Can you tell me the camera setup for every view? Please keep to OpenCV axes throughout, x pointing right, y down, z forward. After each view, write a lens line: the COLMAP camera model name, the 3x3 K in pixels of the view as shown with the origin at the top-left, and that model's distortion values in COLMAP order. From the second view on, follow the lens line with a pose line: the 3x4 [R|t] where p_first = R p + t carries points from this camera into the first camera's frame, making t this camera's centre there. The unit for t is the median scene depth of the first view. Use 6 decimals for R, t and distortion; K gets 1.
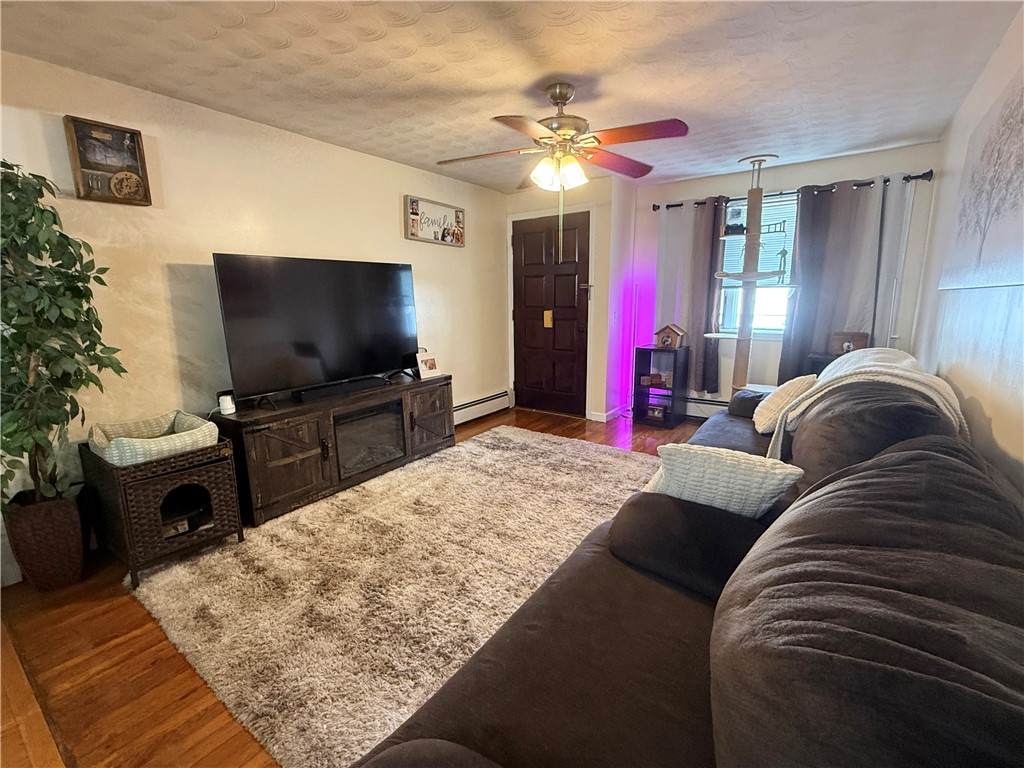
lens RADIAL K [[463.7, 0, 512.9], [0, 463.7, 387.5], [0, 0, 1]] dist [-0.003118, -0.000172]
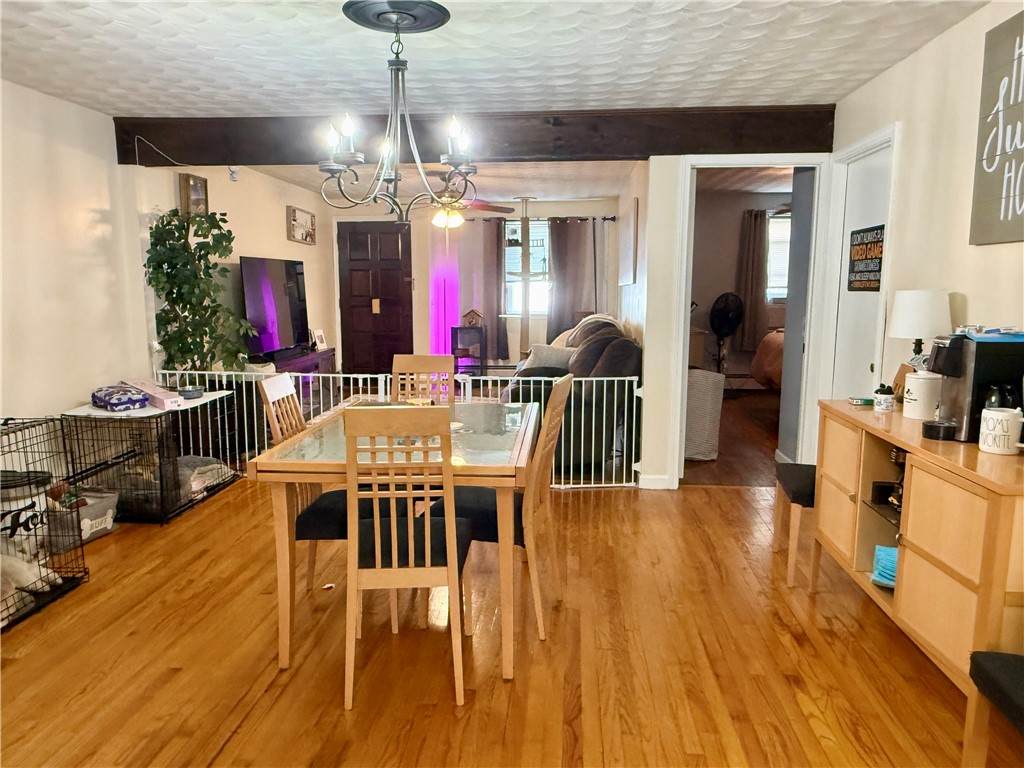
lens RADIAL K [[709.0, 0, 509.8], [0, 709.0, 385.8], [0, 0, 1]] dist [0.005093, 0.001532]
pose [[0.855066, -0.063180, 0.514656, -0.711144], [0.092551, 0.995207, -0.031594, 0.177059], [-0.510193, 0.074647, 0.856815, -0.872904]]
